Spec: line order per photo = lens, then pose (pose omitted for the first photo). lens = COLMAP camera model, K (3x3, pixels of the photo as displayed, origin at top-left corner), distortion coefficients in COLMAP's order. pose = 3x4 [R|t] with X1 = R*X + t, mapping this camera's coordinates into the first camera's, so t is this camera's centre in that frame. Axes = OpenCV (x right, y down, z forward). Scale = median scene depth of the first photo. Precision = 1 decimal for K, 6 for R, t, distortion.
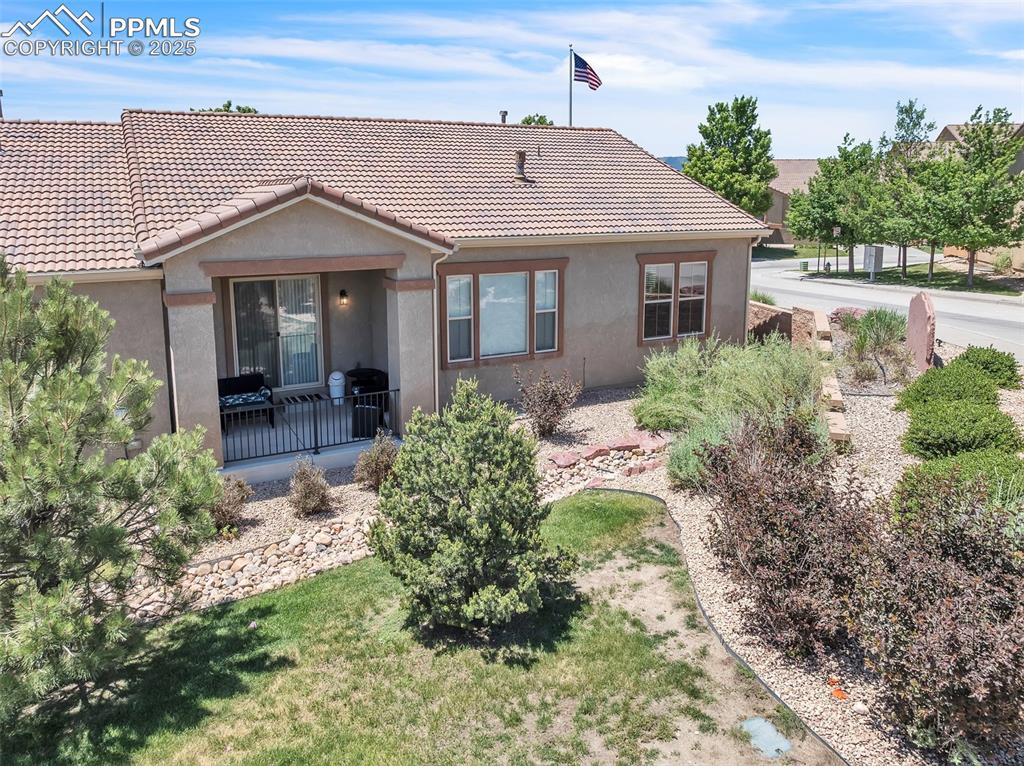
lens RADIAL K [[749.6, 0, 504.7], [0, 749.6, 317.4], [0, 0, 1]] dist [-0.037148, 0.002555]
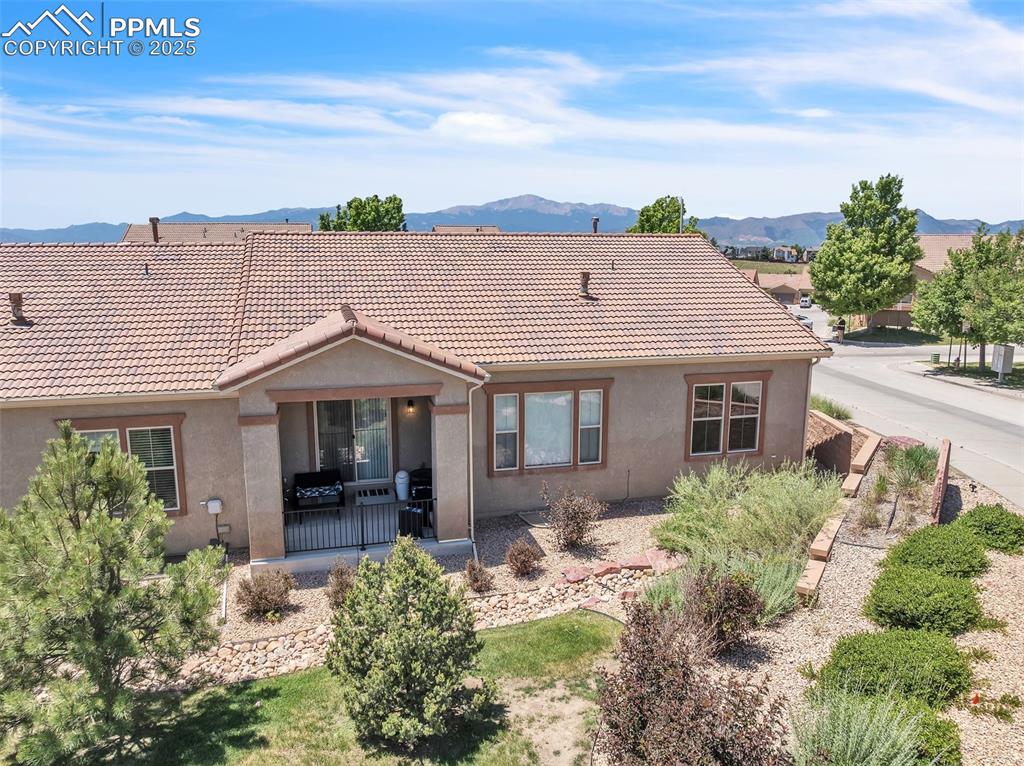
lens RADIAL K [[728.7, 0, 512.0], [0, 728.7, 383.0], [0, 0, 1]] dist [-0.042834, 0.008942]
pose [[0.975869, 0.043944, -0.213888, 0.201845], [-0.039608, 0.998914, 0.024518, -0.112537], [0.214733, -0.015454, 0.976550, -0.060112]]
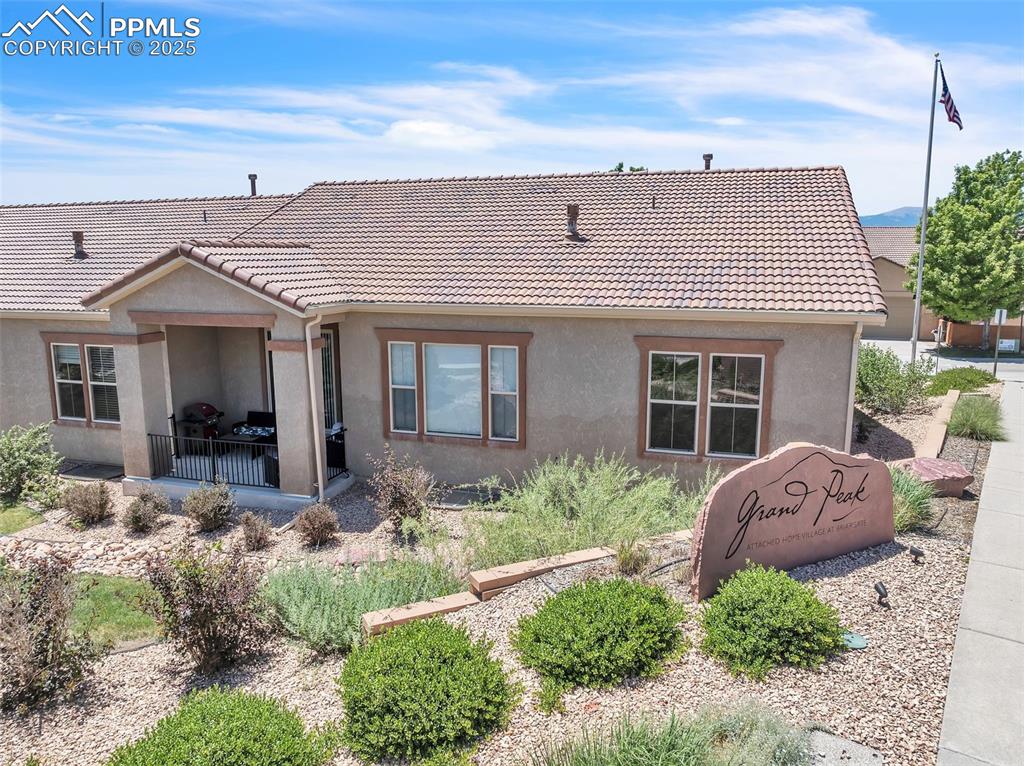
lens RADIAL K [[732.5, 0, 514.0], [0, 732.5, 384.9], [0, 0, 1]] dist [-0.041719, 0.002734]
pose [[0.712920, 0.125175, -0.689983, 0.771295], [-0.114089, 0.991534, 0.062000, -0.085519], [0.691903, 0.034519, 0.721165, 0.494140]]
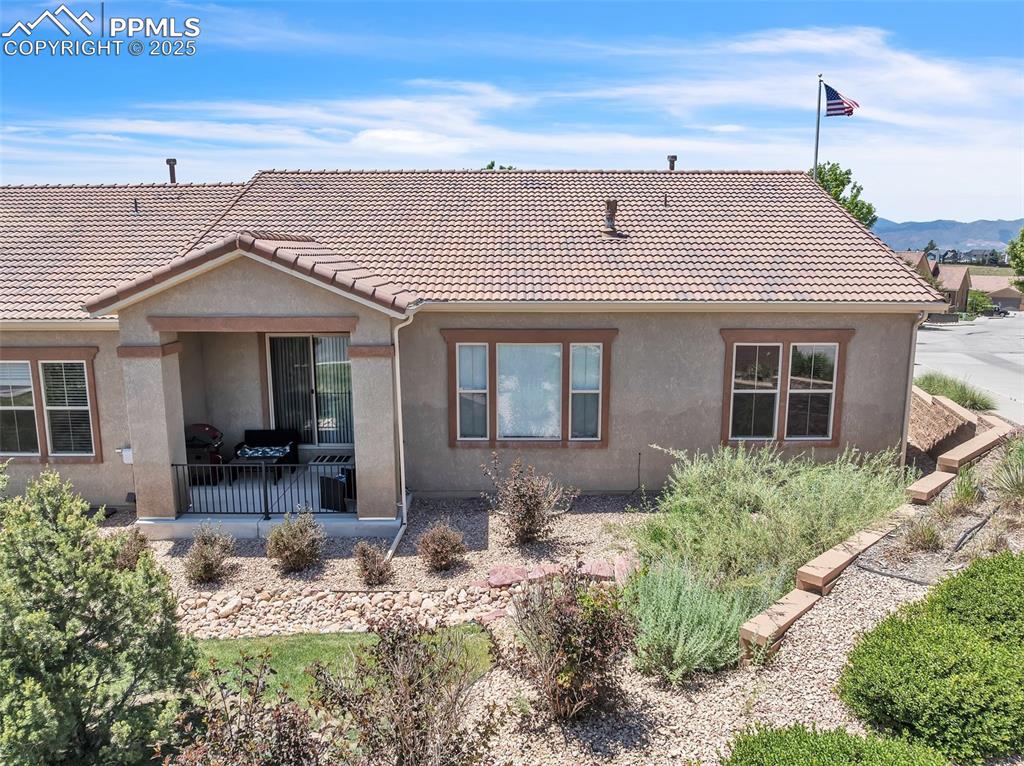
lens RADIAL K [[732.5, 0, 514.0], [0, 732.5, 384.9], [0, 0, 1]] dist [-0.041719, 0.002734]
pose [[0.889124, 0.084357, -0.449825, 0.423097], [-0.077108, 0.996427, 0.034449, -0.045891], [0.451124, 0.004055, 0.892452, 0.289766]]
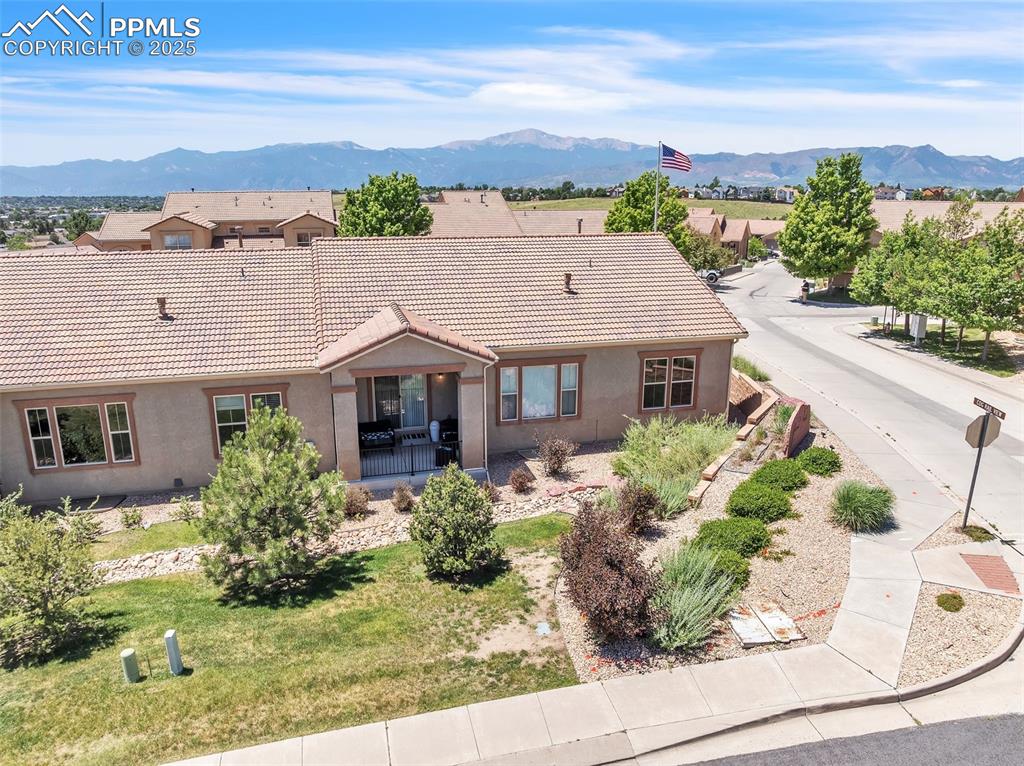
lens RADIAL K [[728.7, 0, 512.0], [0, 728.7, 383.0], [0, 0, 1]] dist [-0.042834, 0.008942]
pose [[0.975531, 0.061717, -0.211023, 0.305126], [-0.039516, 0.993381, 0.107857, -0.213467], [0.216282, -0.096879, 0.971512, -0.550635]]
